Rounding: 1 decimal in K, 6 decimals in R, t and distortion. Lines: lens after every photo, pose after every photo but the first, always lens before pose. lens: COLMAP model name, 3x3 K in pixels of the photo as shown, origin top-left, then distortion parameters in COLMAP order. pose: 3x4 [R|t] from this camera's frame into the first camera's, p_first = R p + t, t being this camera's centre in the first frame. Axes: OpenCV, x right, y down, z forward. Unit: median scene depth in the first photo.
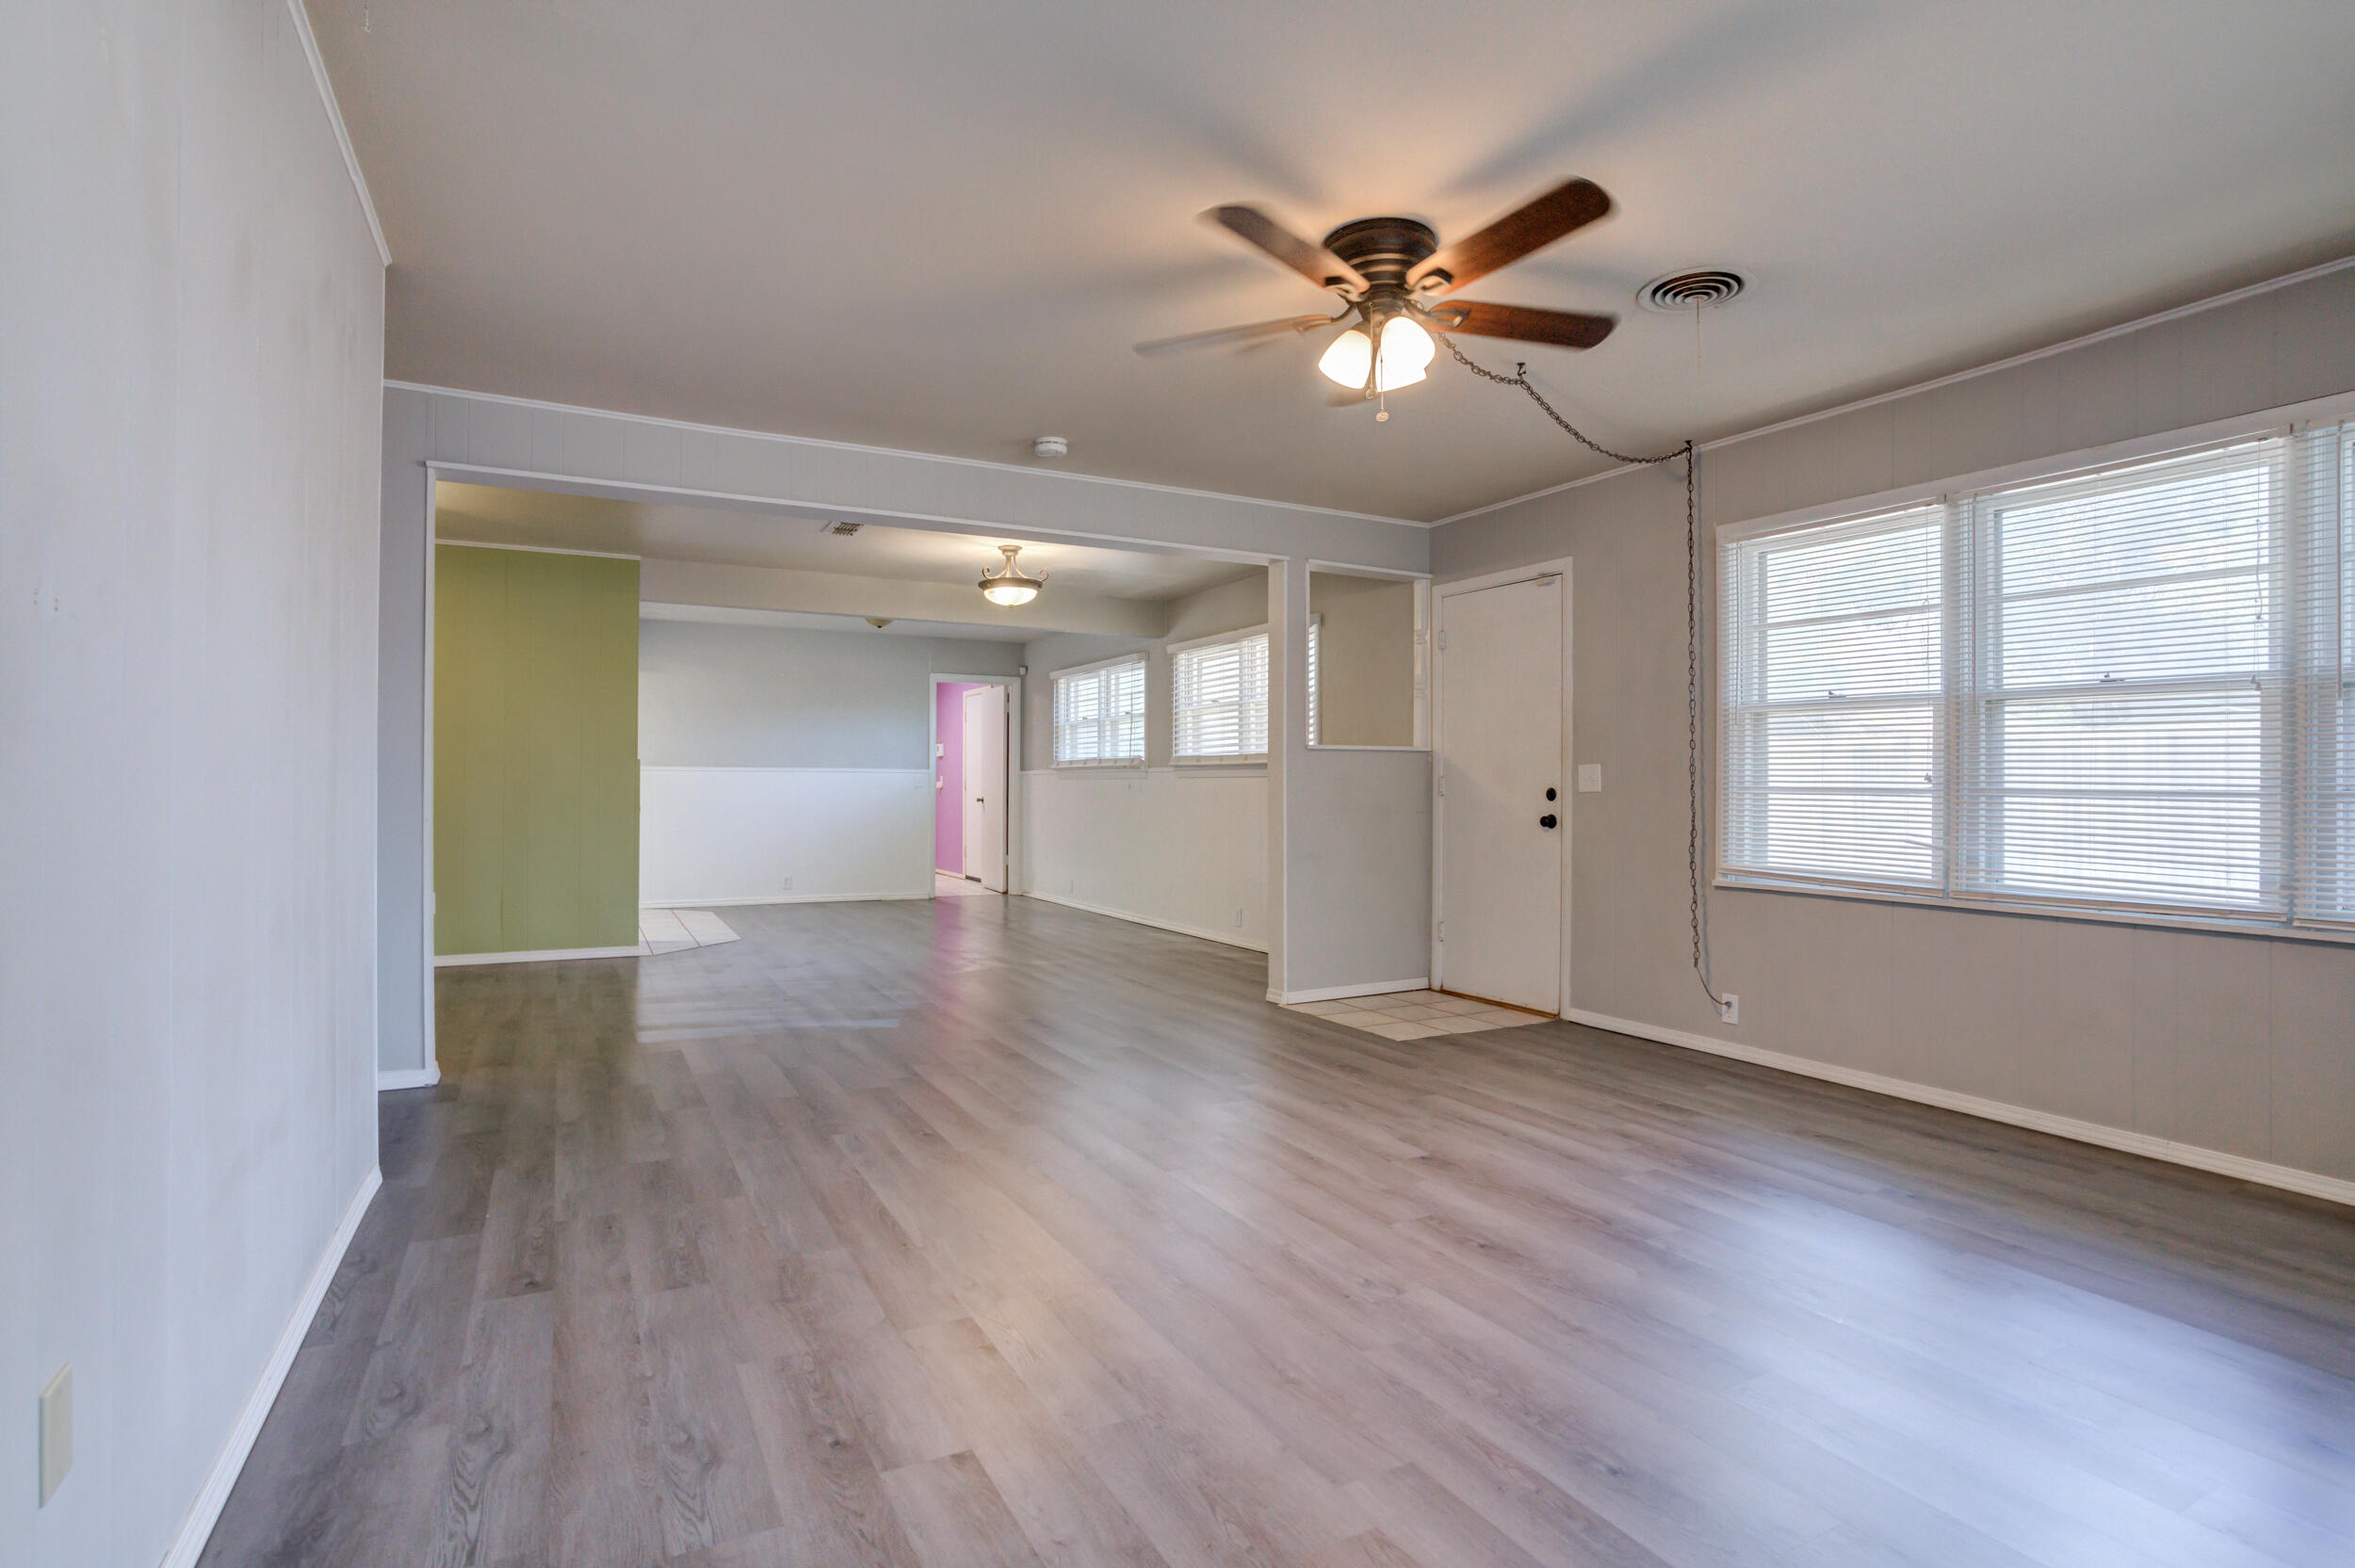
lens RADIAL K [[1172.0, 0, 1169.6], [0, 1172.0, 784.9], [0, 0, 1]] dist [-0.068941, 0.032925]
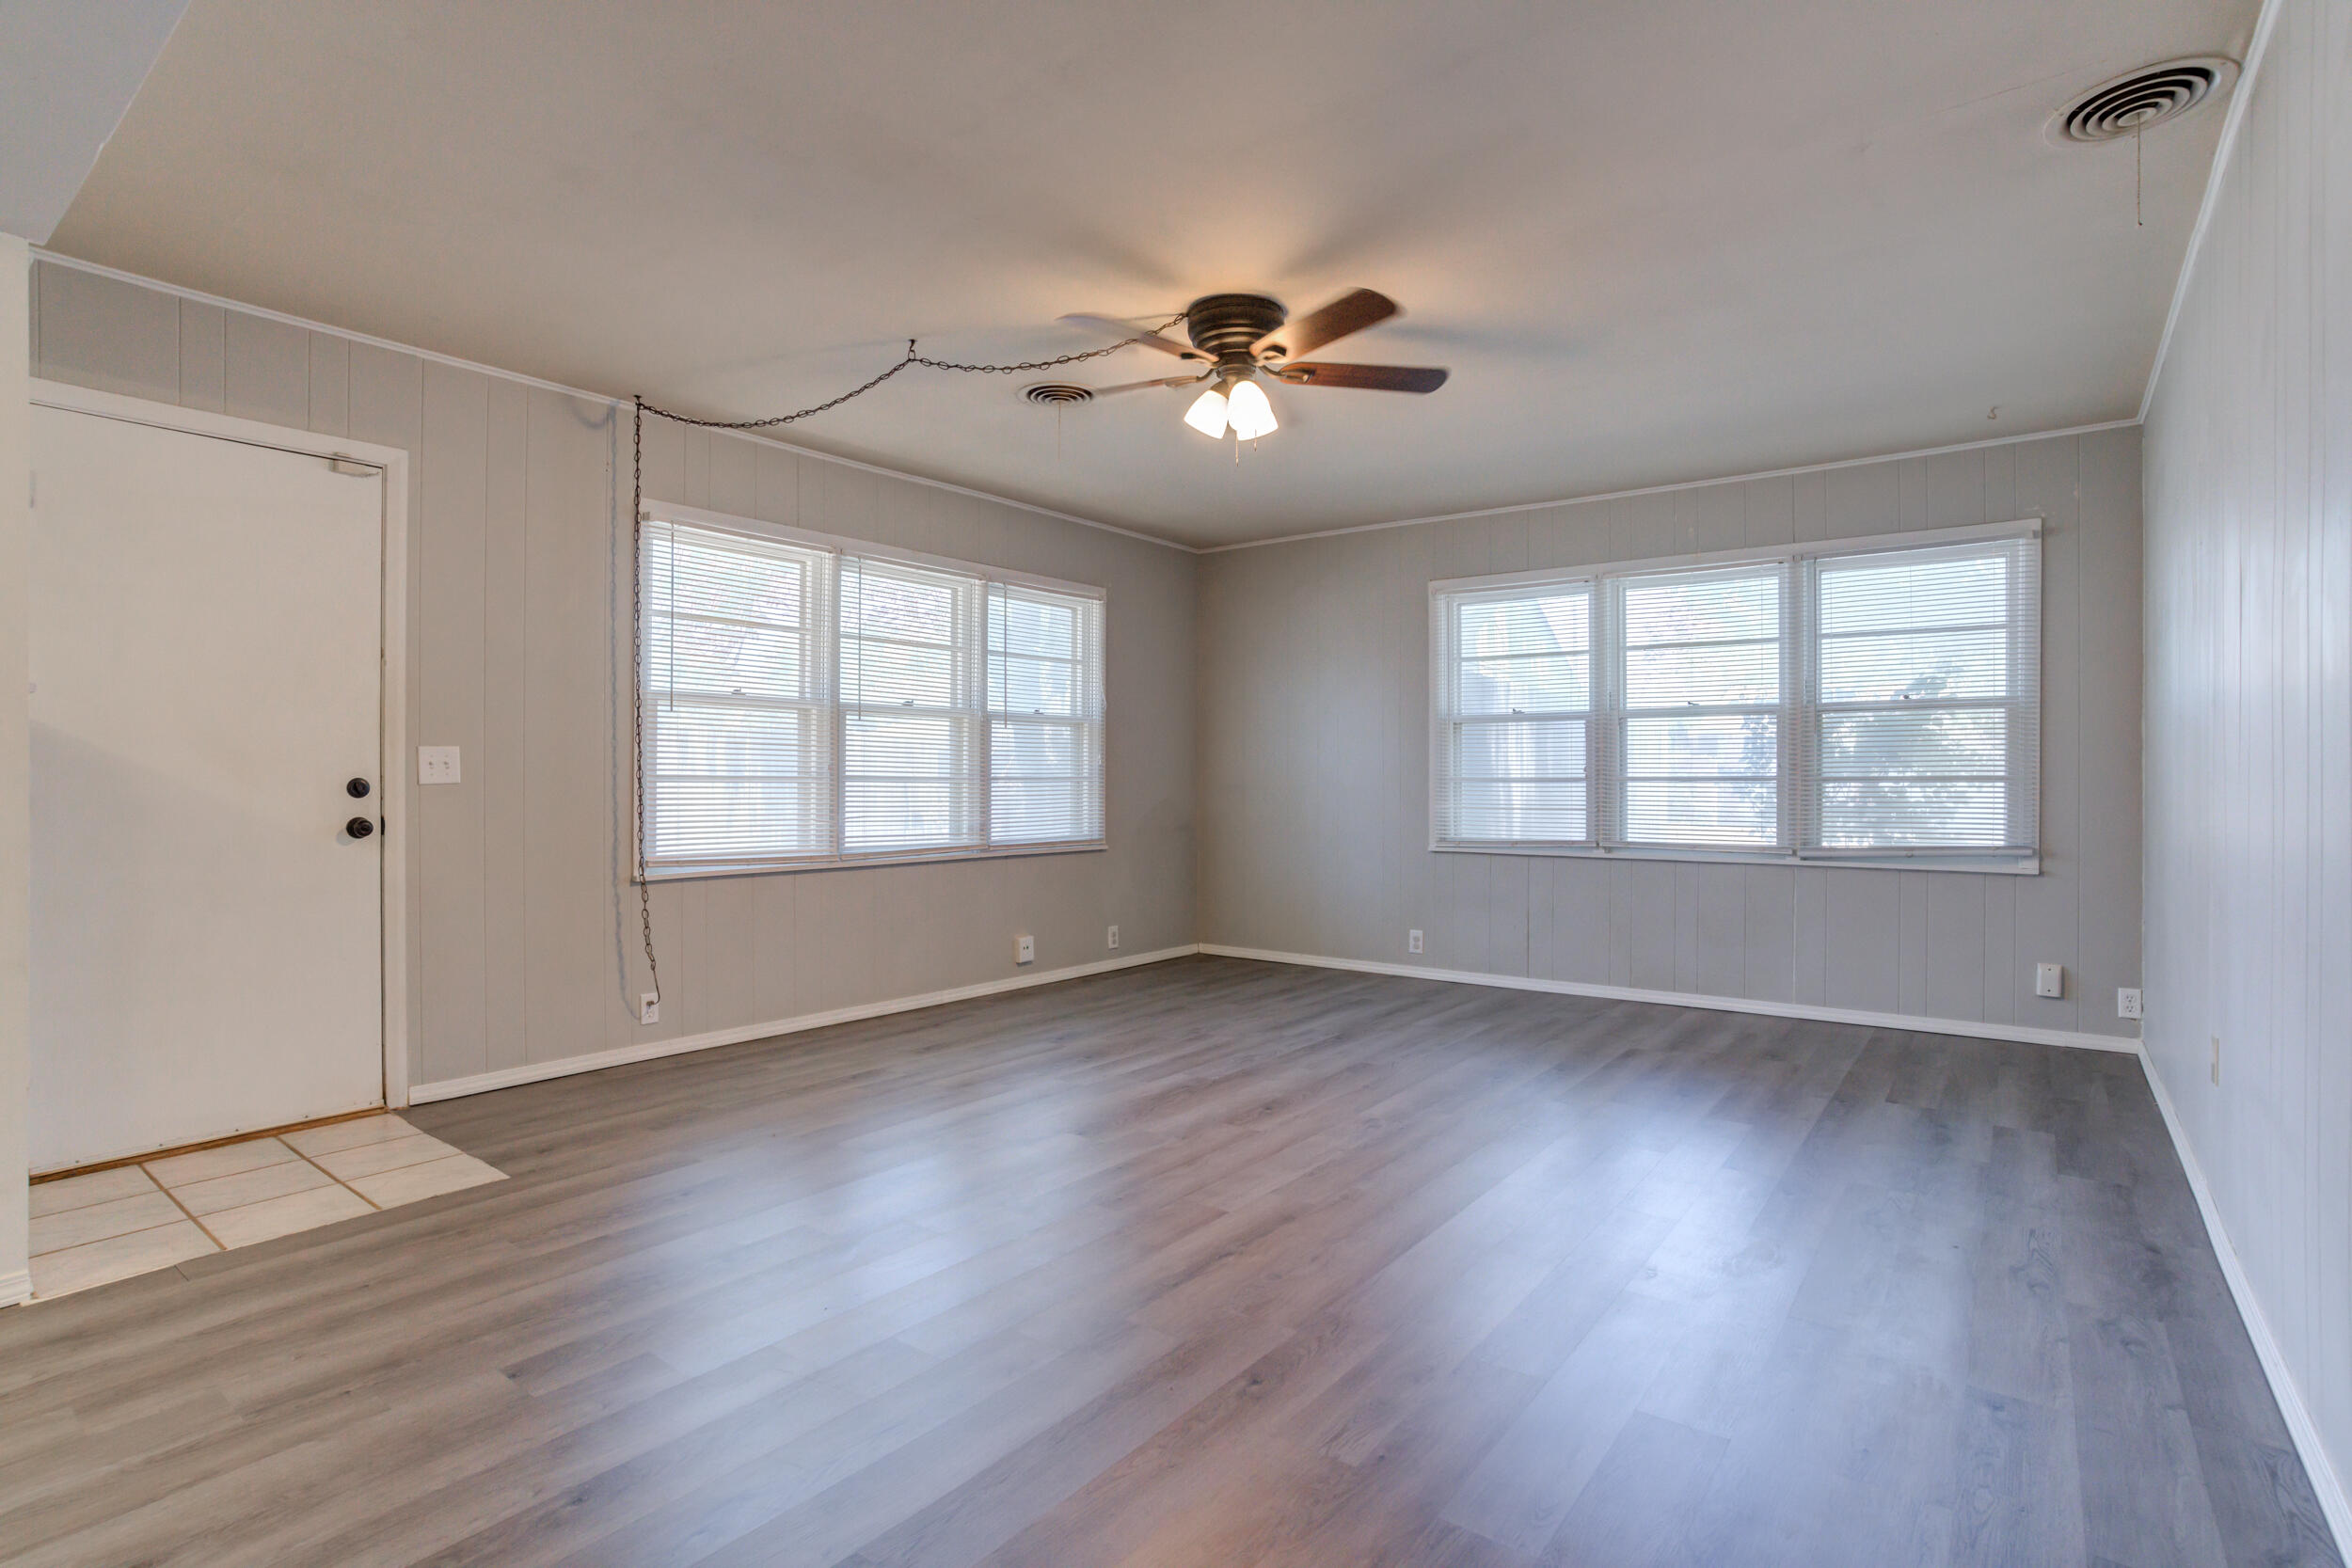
lens RADIAL K [[1170.5, 0, 1168.1], [0, 1170.5, 784.9], [0, 0, 1]] dist [-0.068941, 0.032925]
pose [[-0.425408, -0.012649, 0.904913, -0.478341], [-0.002921, 0.999916, 0.012604, -0.003470], [-0.904997, 0.002718, -0.425409, 0.868841]]
